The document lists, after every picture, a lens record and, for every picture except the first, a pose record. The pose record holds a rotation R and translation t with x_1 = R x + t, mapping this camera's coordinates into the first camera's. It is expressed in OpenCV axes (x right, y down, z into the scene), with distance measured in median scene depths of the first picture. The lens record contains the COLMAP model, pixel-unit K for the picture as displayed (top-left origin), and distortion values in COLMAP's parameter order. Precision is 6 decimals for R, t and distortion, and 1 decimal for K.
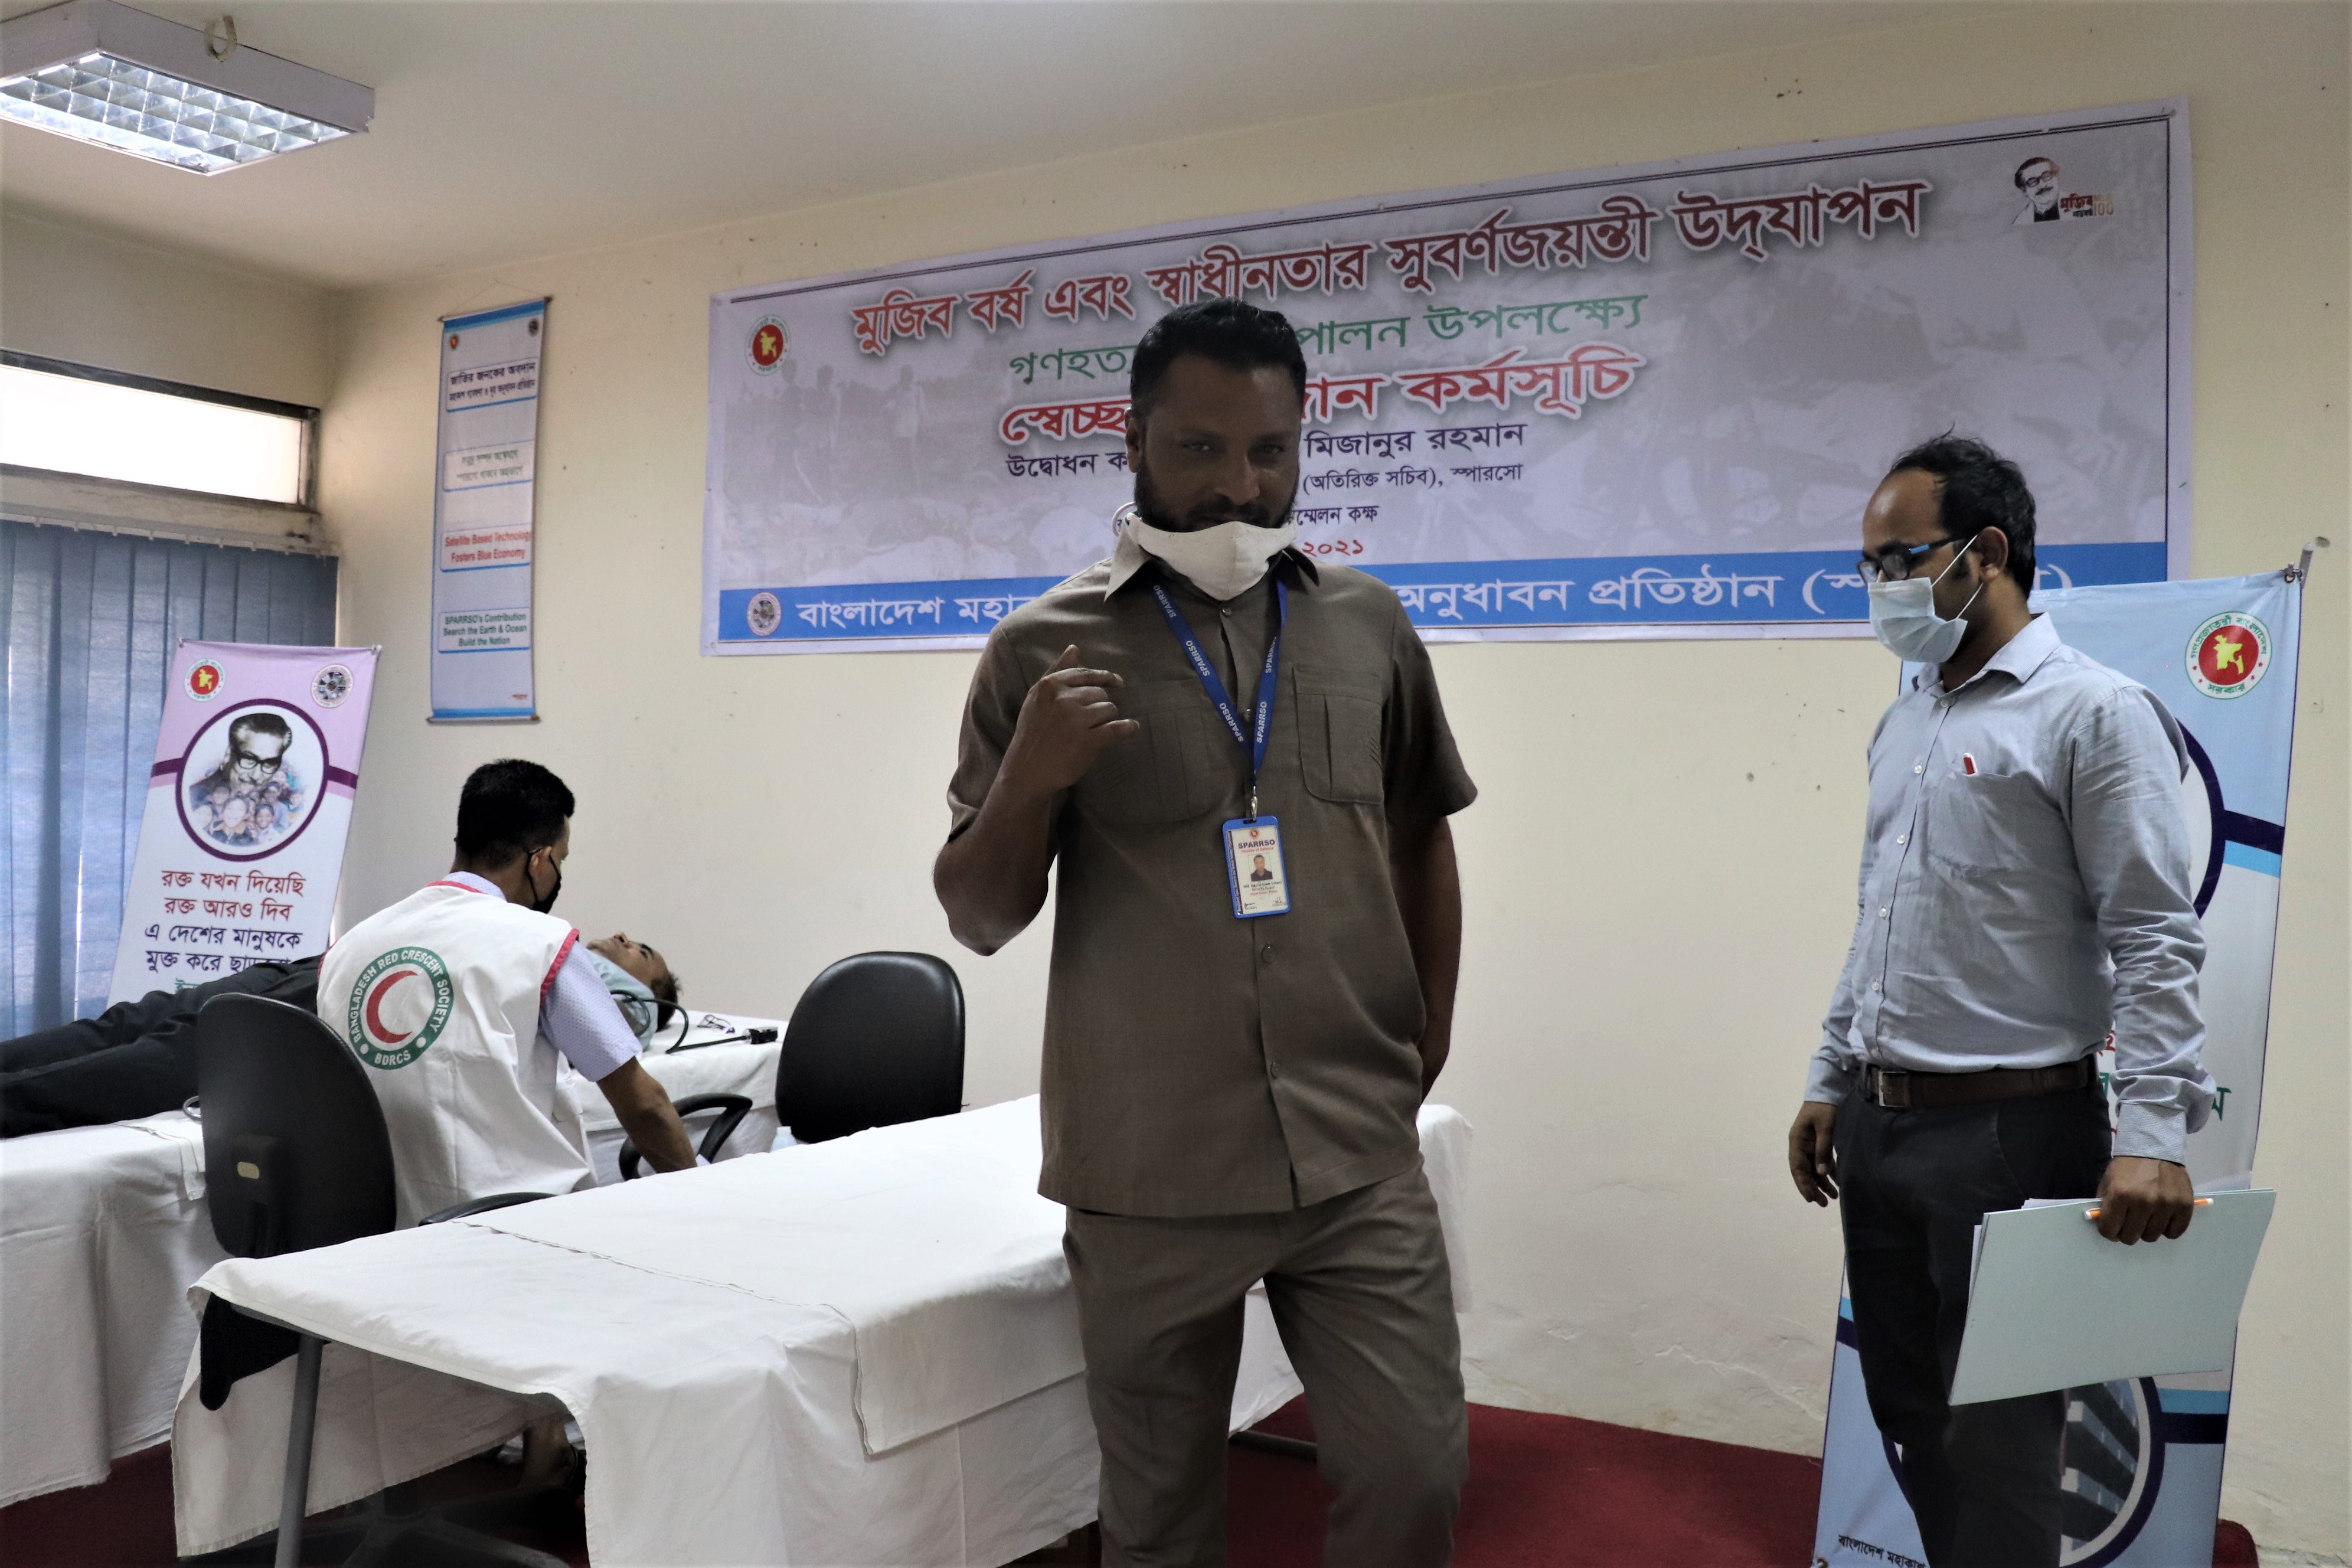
lens RADIAL K [[1946.4, 0, 1188.2], [0, 1946.4, 777.2], [0, 0, 1]] dist [-0.185030, 0.159171]
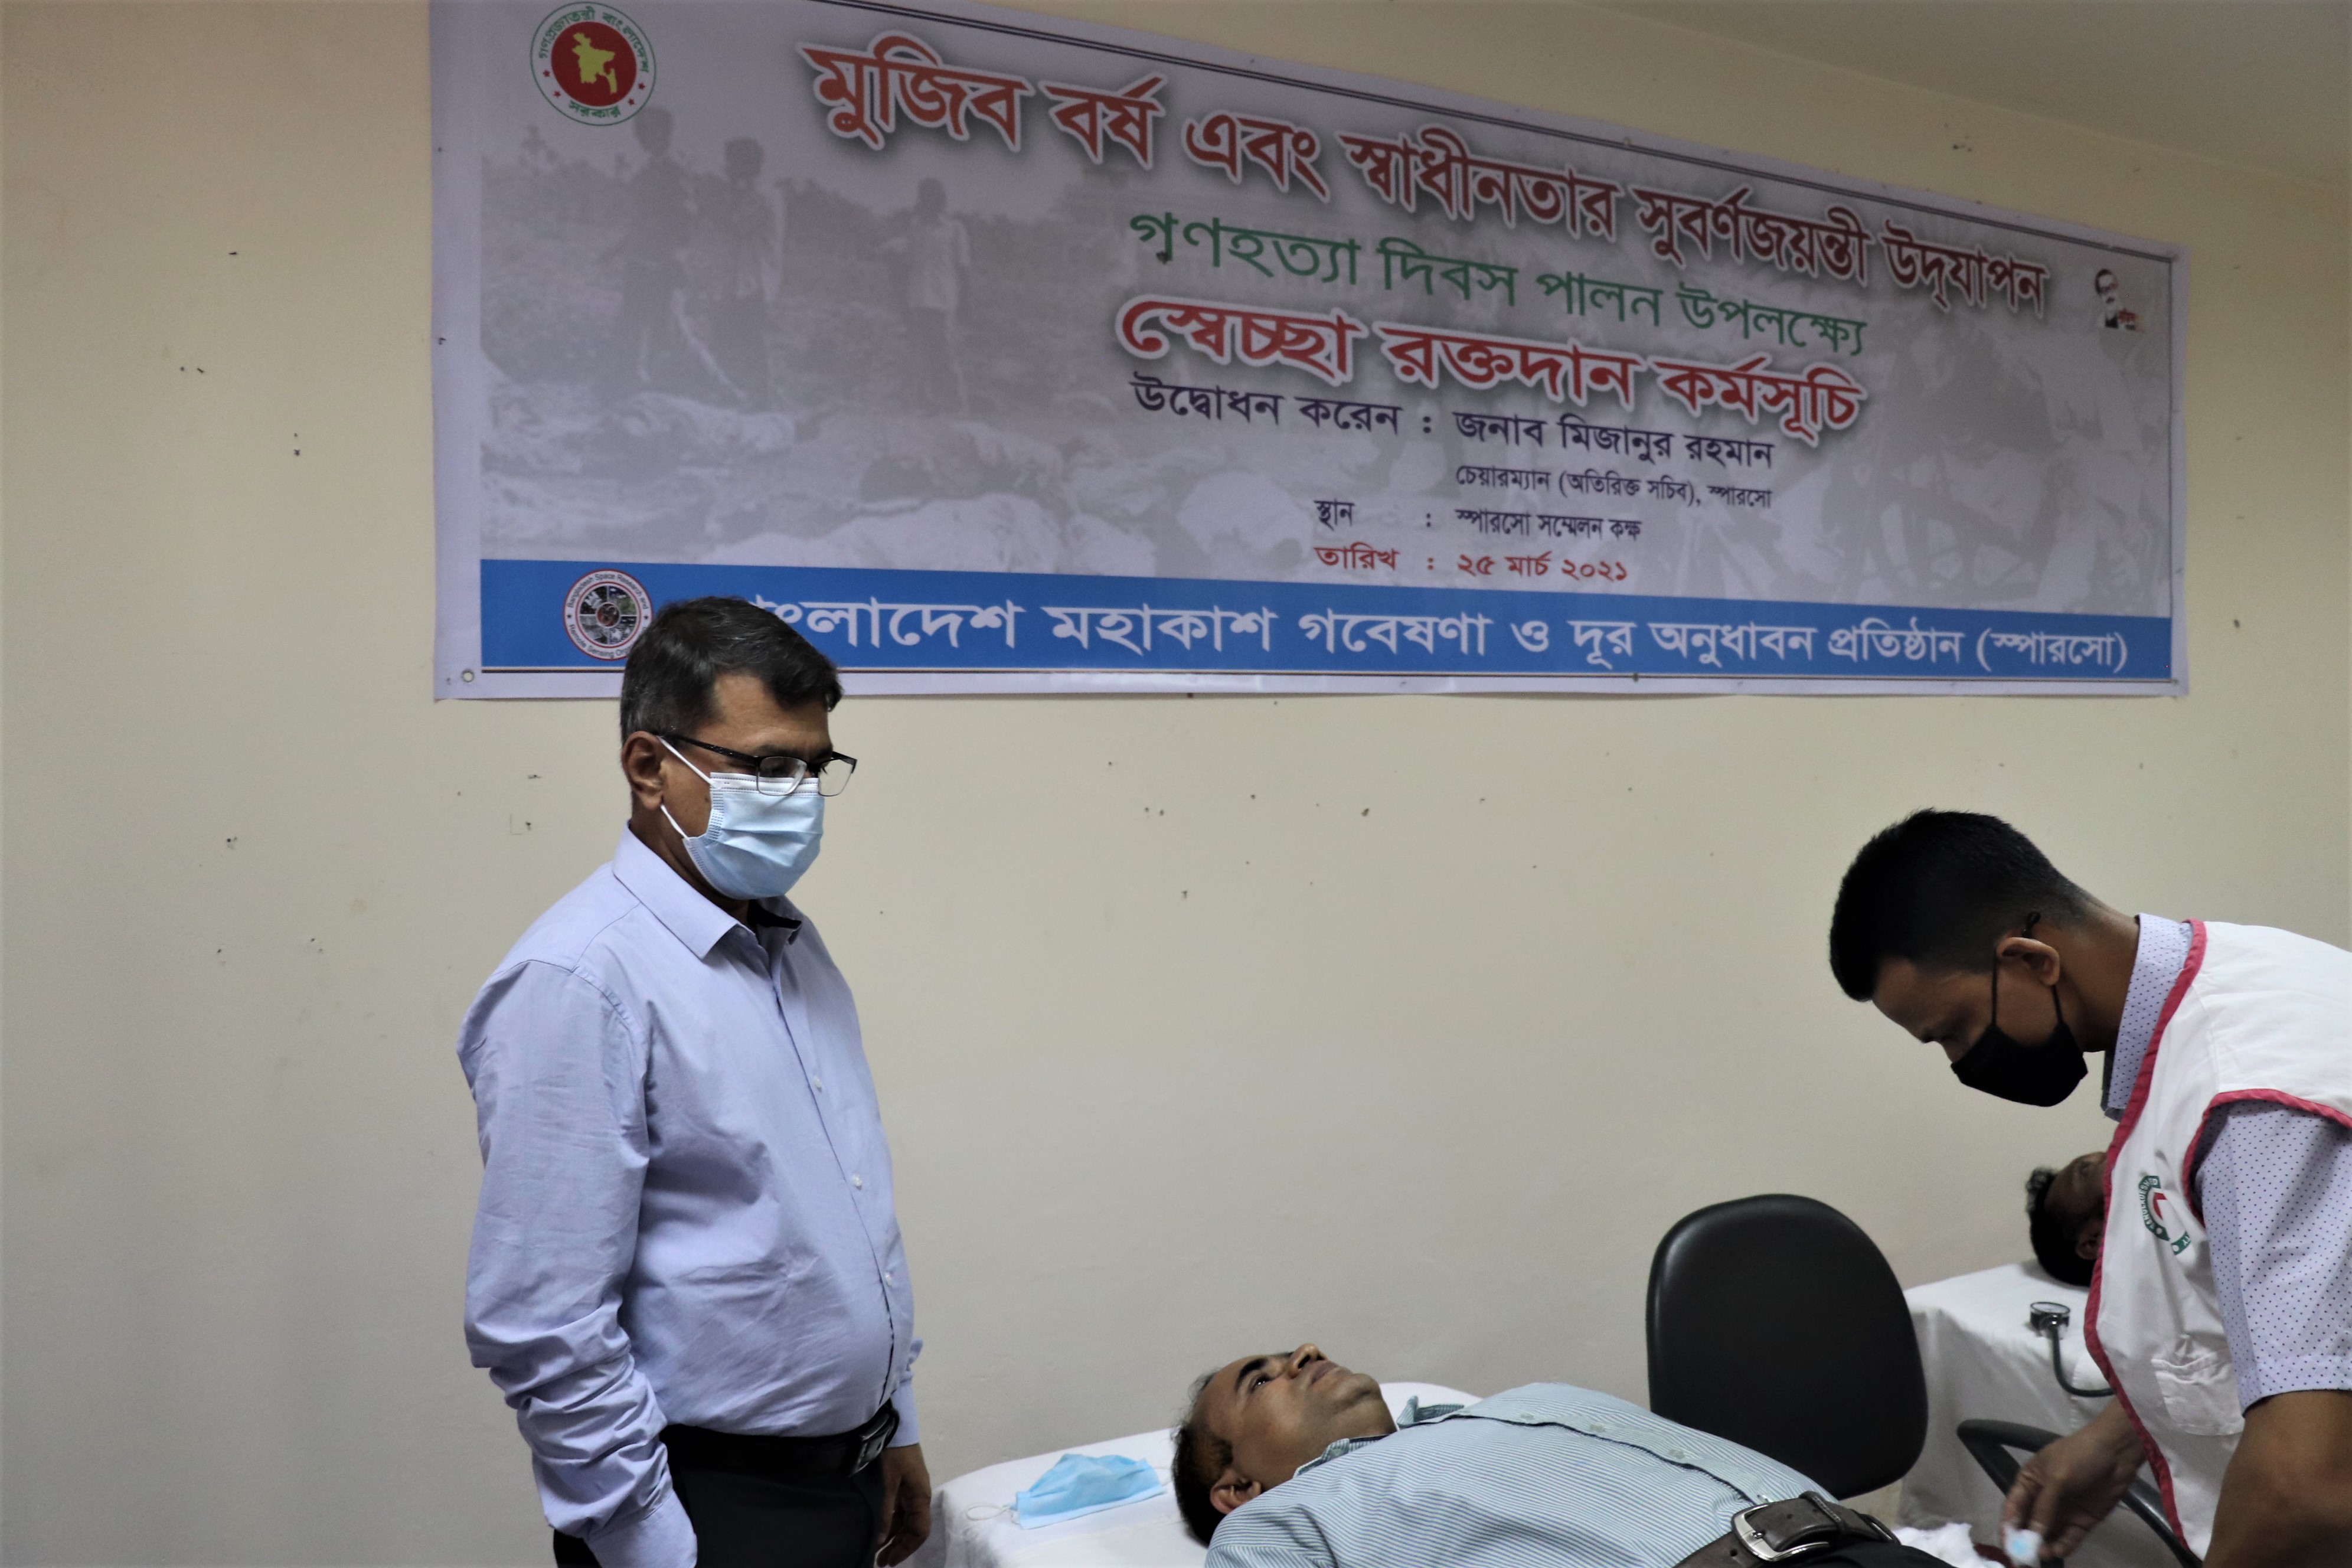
lens RADIAL K [[1946.4, 0, 1183.1], [0, 1946.4, 778.5], [0, 0, 1]] dist [-0.185030, 0.159171]
pose [[0.512888, -0.051794, 0.856892, -0.669732], [0.021690, 0.998641, 0.047380, -0.074901], [-0.858182, -0.005715, 0.513314, 0.742477]]
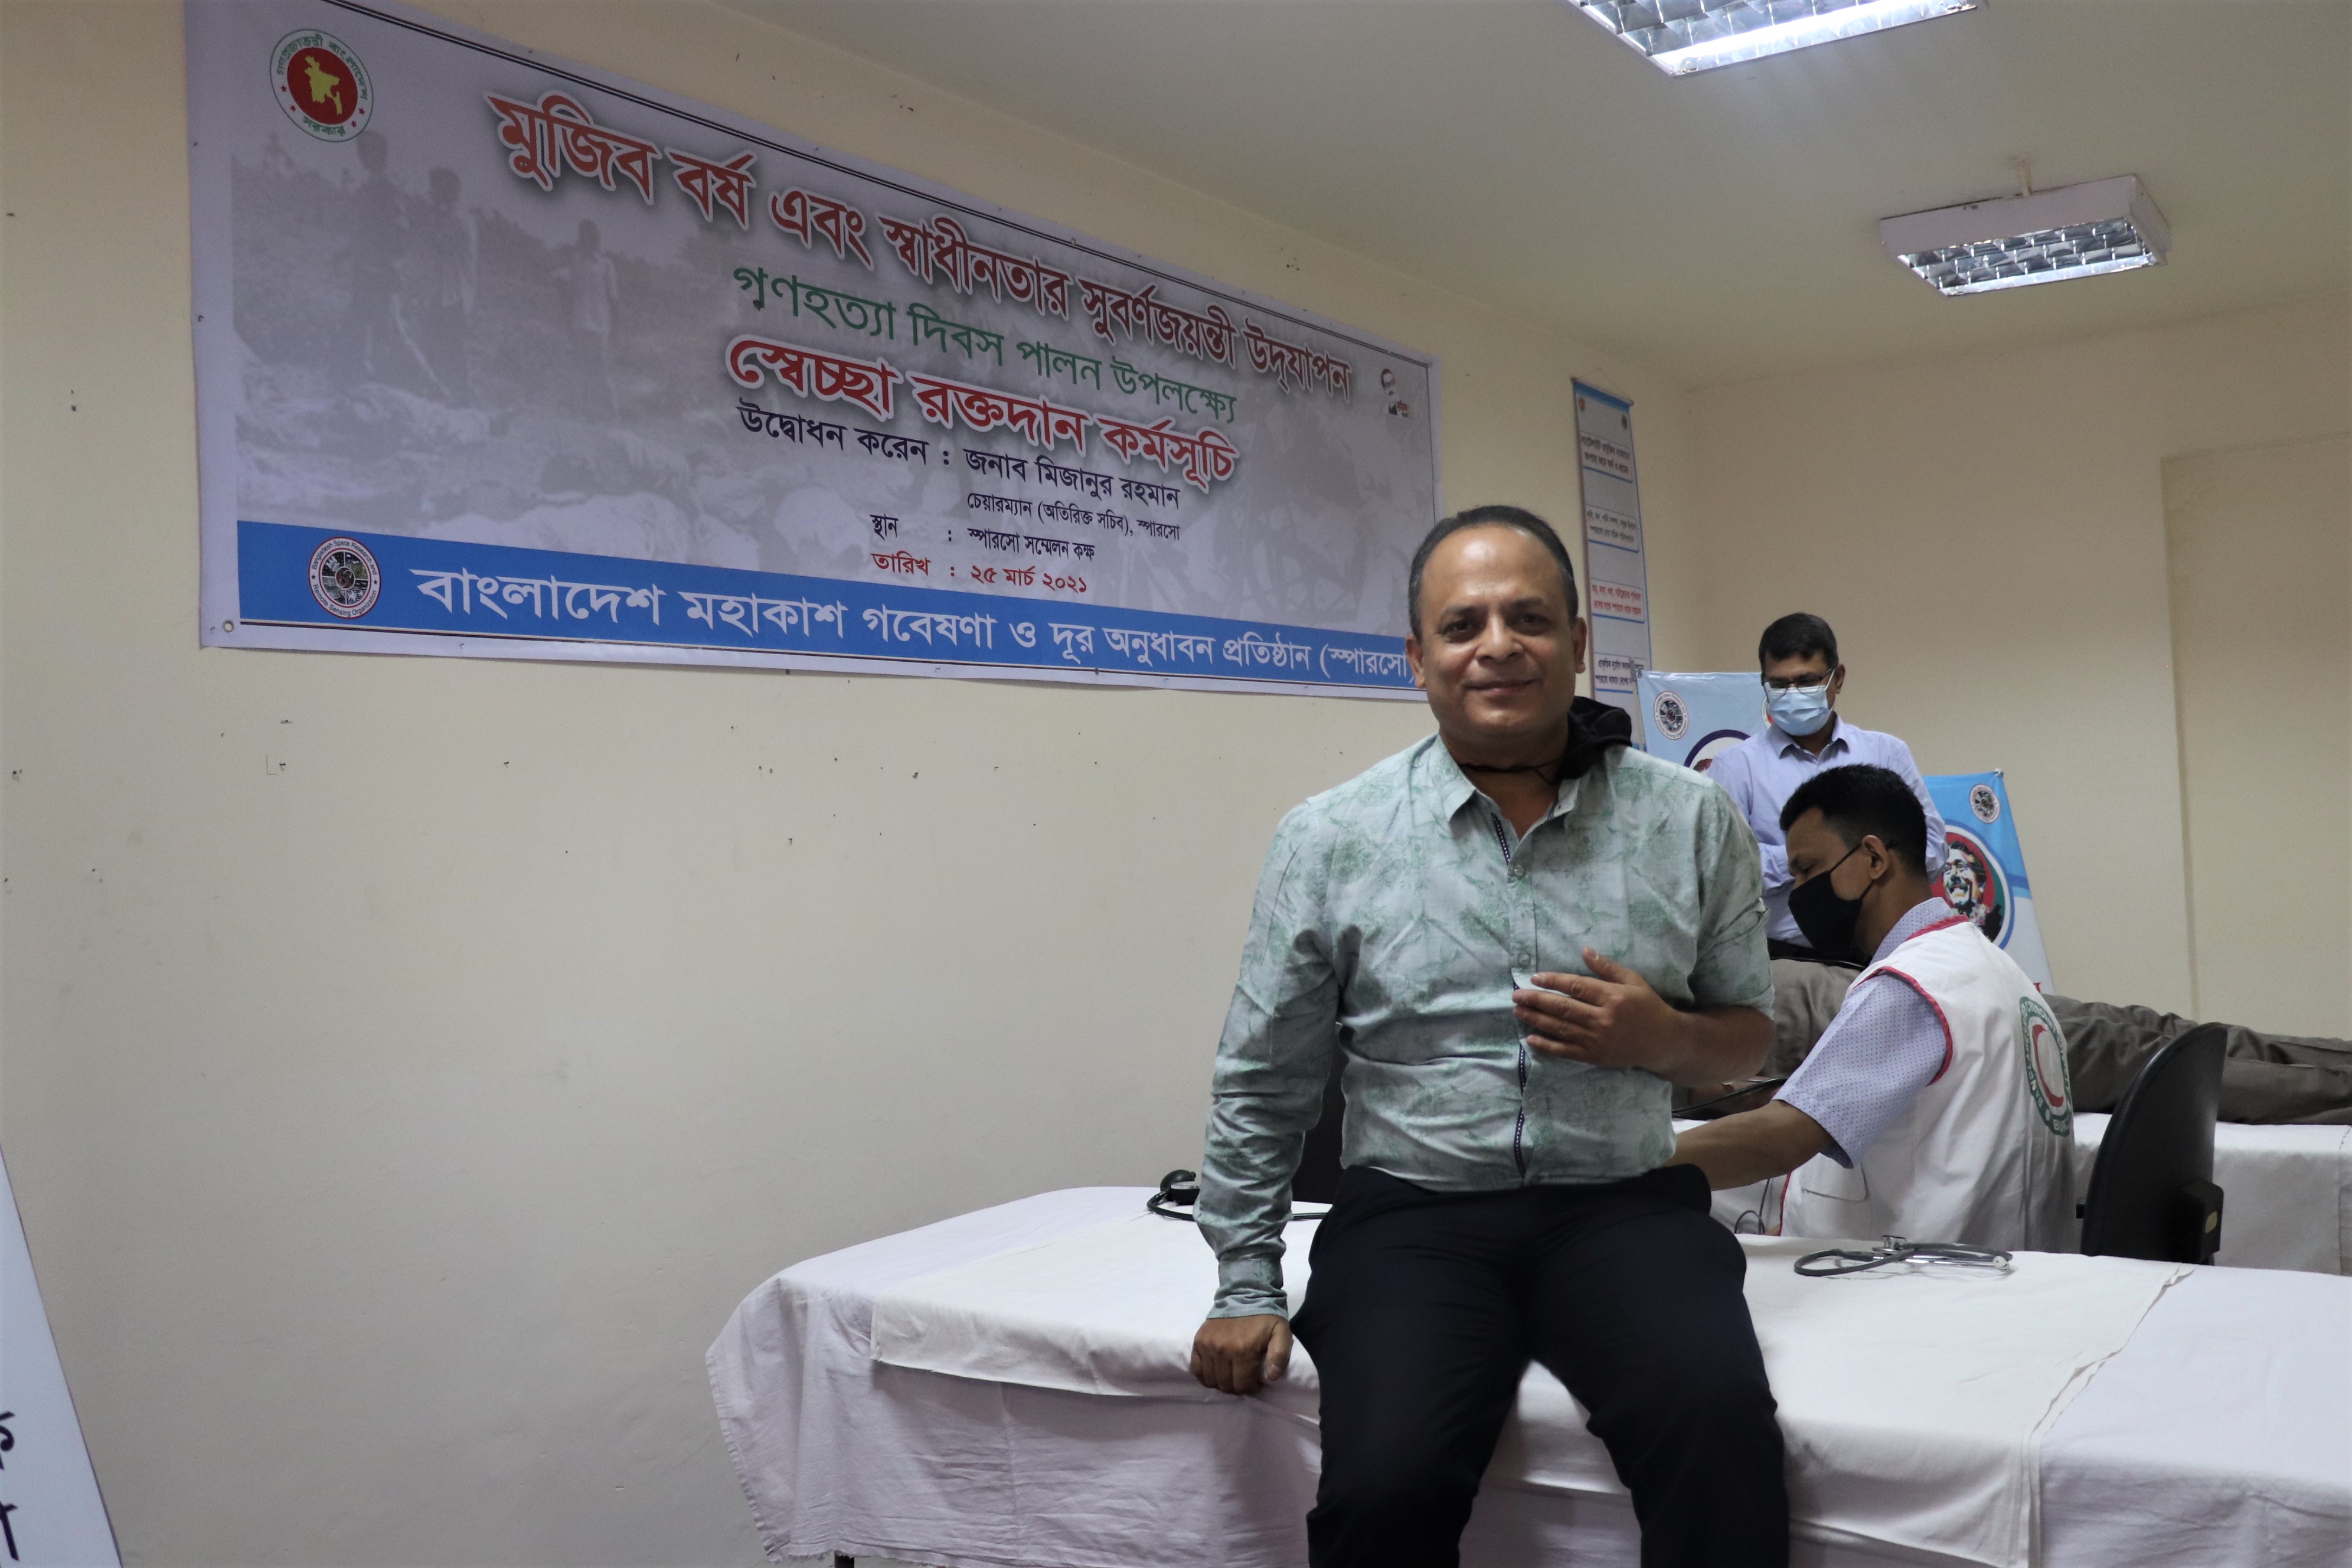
lens RADIAL K [[1946.4, 0, 1192.1], [0, 1946.4, 773.7], [0, 0, 1]] dist [-0.185030, 0.159171]
pose [[0.089569, 0.002327, 0.995978, -0.860957], [0.057716, 0.998305, -0.007523, -0.014478], [-0.994307, 0.058158, 0.089283, 0.854967]]
